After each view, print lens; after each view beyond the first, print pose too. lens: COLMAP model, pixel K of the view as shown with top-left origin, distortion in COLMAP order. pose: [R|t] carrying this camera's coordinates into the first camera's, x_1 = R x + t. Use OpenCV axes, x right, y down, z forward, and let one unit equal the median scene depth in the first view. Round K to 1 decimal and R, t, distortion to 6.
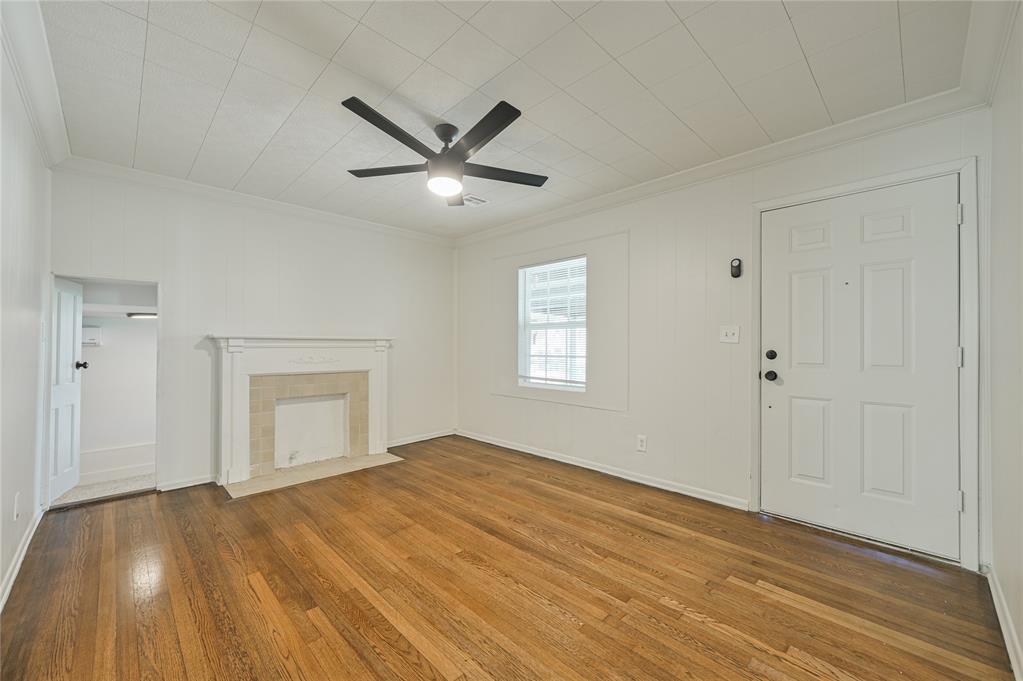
lens RADIAL K [[403.8, 0, 514.0], [0, 403.8, 342.7], [0, 0, 1]] dist [0.000609, 0.000014]
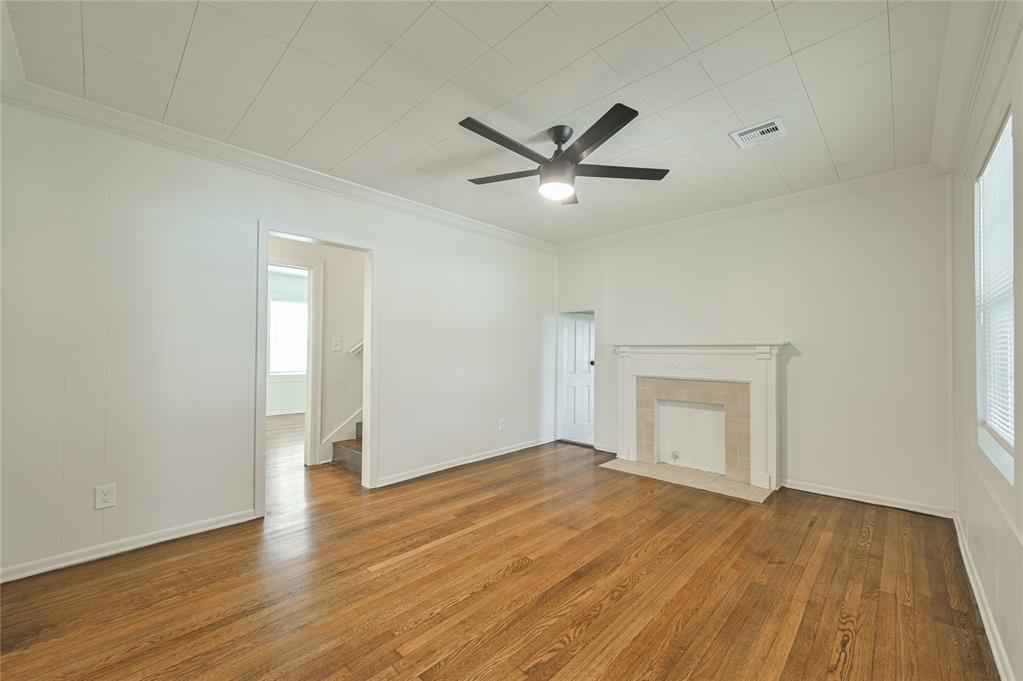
lens RADIAL K [[403.8, 0, 514.1], [0, 403.8, 342.0], [0, 0, 1]] dist [0.000609, 0.000014]
pose [[0.023416, -0.020544, -0.999515, 0.585583], [0.001489, 0.999788, -0.020514, 0.002834], [0.999725, -0.001008, 0.023441, 0.630483]]
